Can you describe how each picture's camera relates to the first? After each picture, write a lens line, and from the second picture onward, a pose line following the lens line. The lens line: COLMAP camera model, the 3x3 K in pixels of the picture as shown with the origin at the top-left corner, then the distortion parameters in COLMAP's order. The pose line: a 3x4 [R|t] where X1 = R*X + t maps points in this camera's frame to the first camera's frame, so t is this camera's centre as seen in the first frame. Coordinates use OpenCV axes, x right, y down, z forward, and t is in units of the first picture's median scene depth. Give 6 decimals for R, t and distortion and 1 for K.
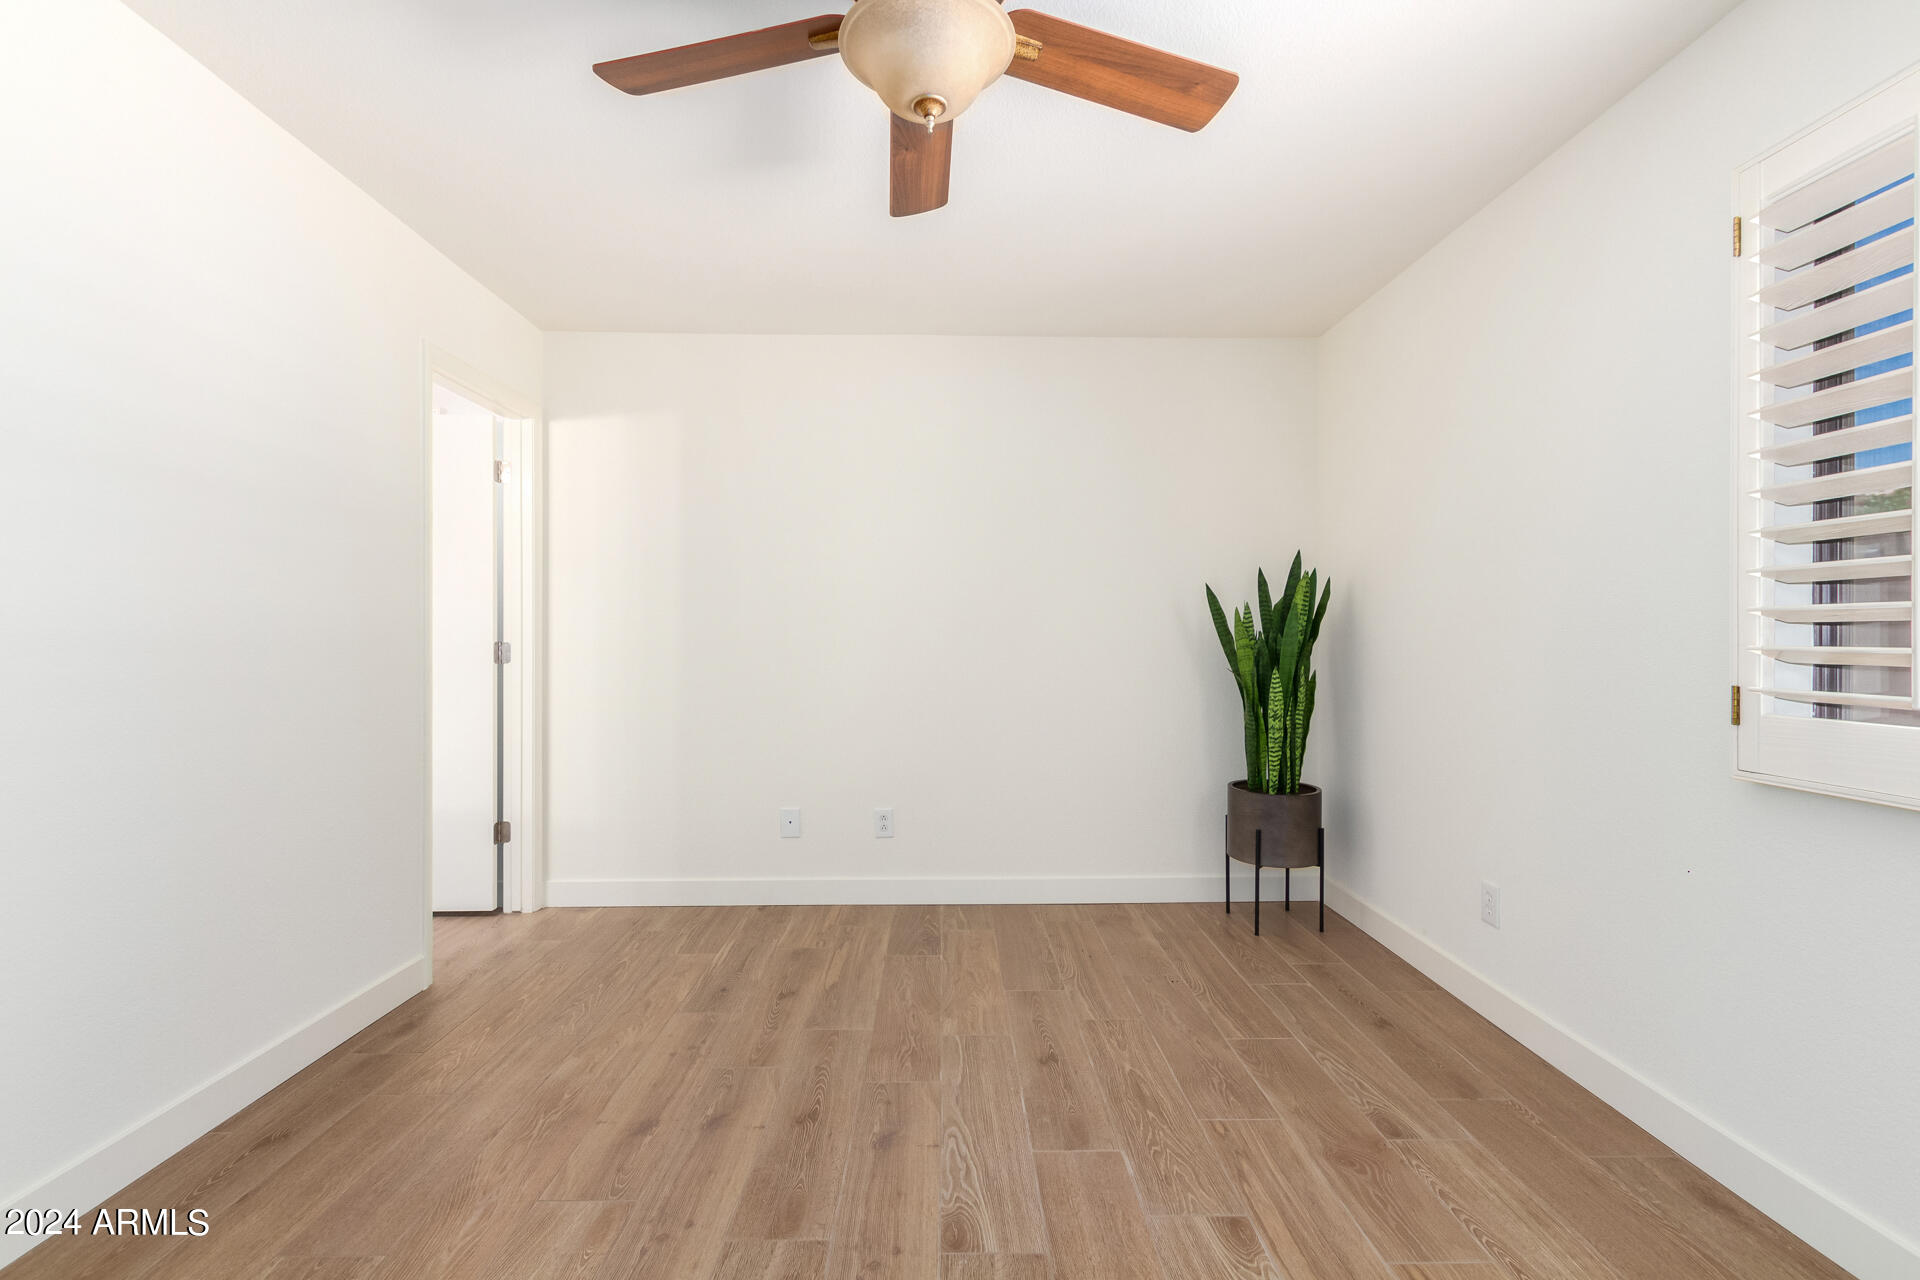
lens RADIAL K [[876.7, 0, 960.0], [0, 876.7, 640.0], [0, 0, 1]] dist [0.004046, -0.001188]
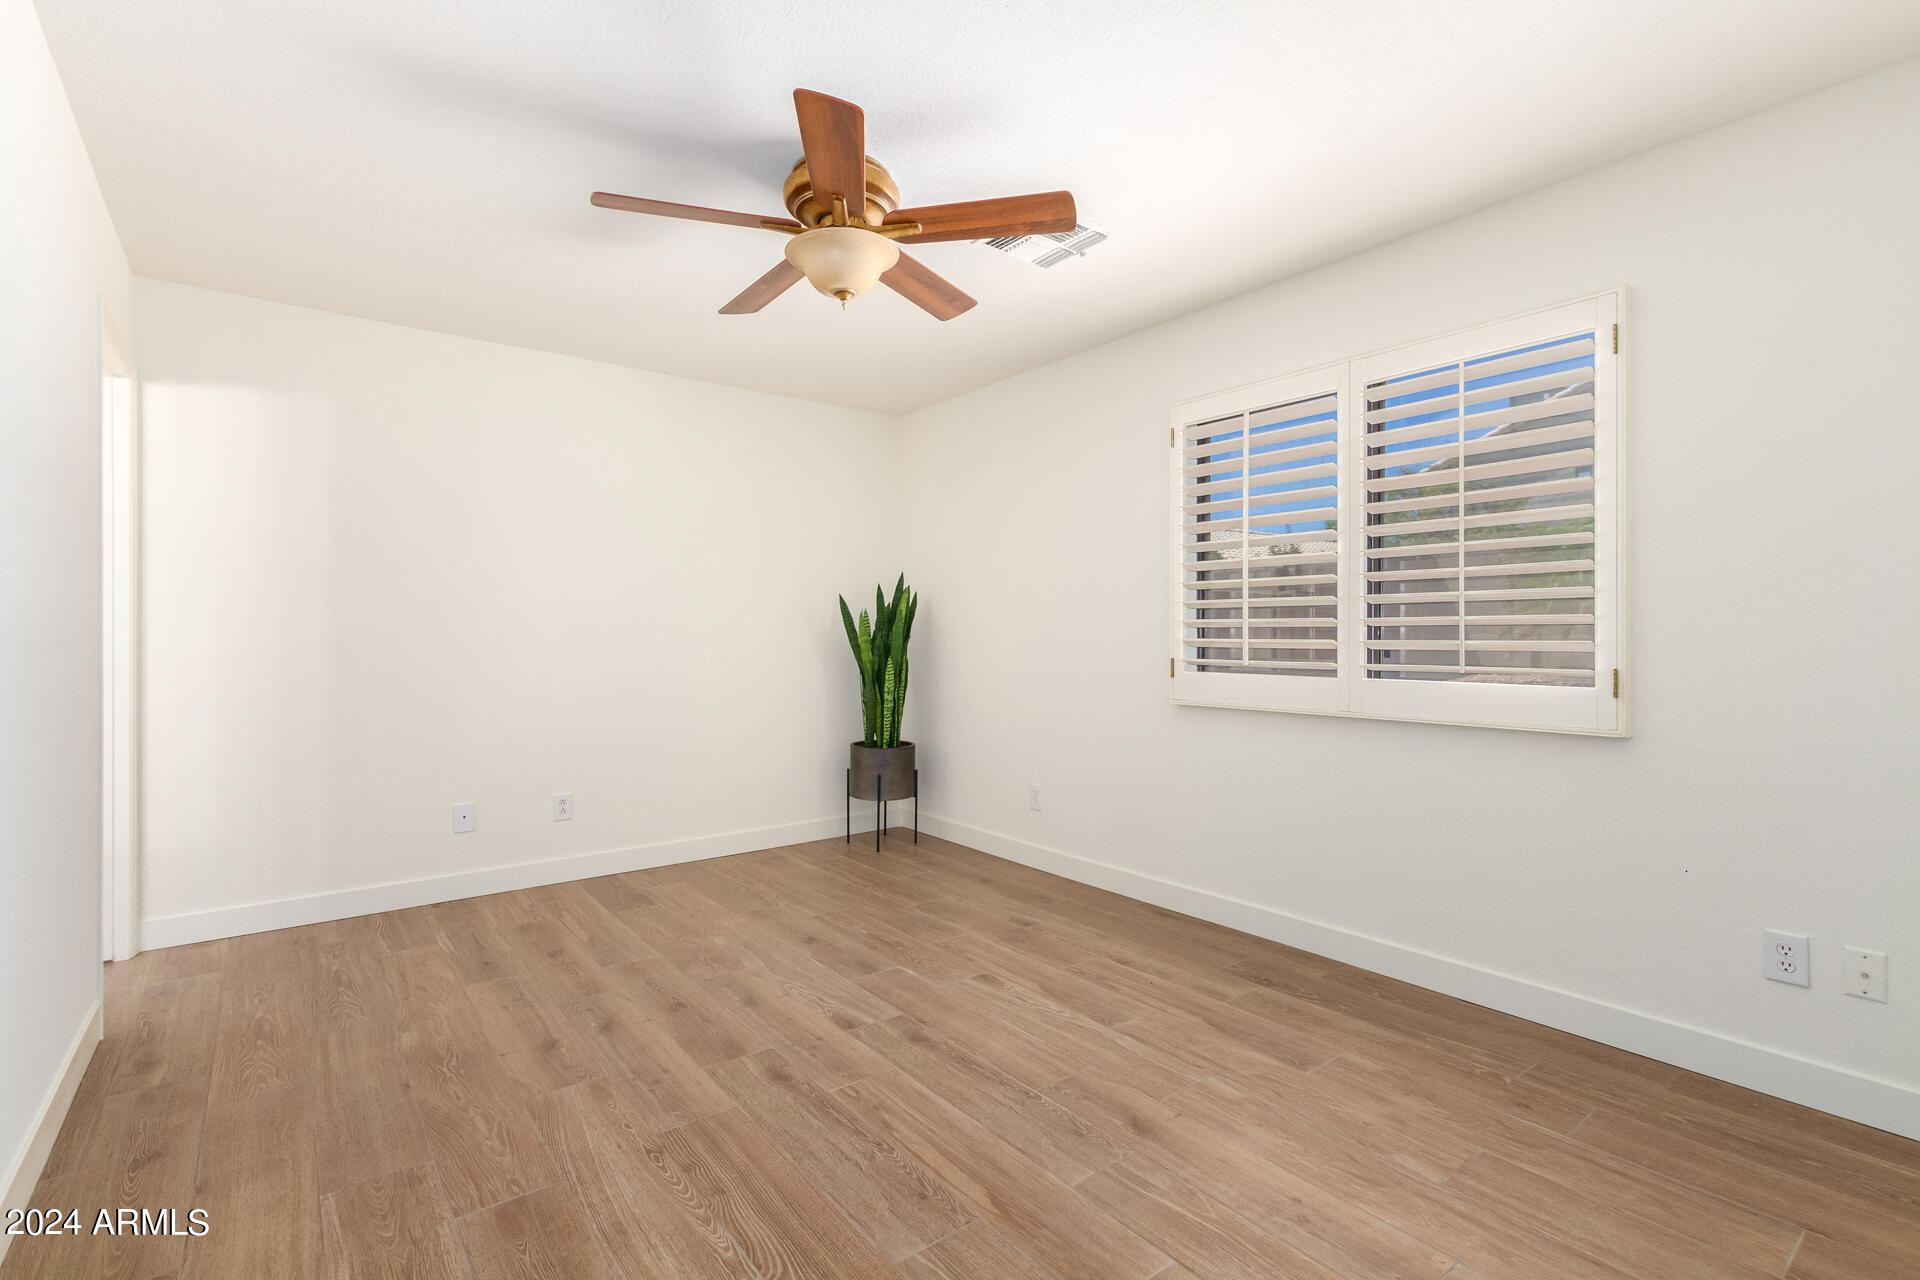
lens RADIAL K [[876.7, 0, 960.0], [0, 876.7, 640.0], [0, 0, 1]] dist [0.004046, -0.001188]
pose [[0.801729, -0.004460, 0.597671, -0.455171], [0.002617, 0.999989, 0.003952, 0.000578], [-0.597681, -0.001604, 0.801732, -0.210420]]
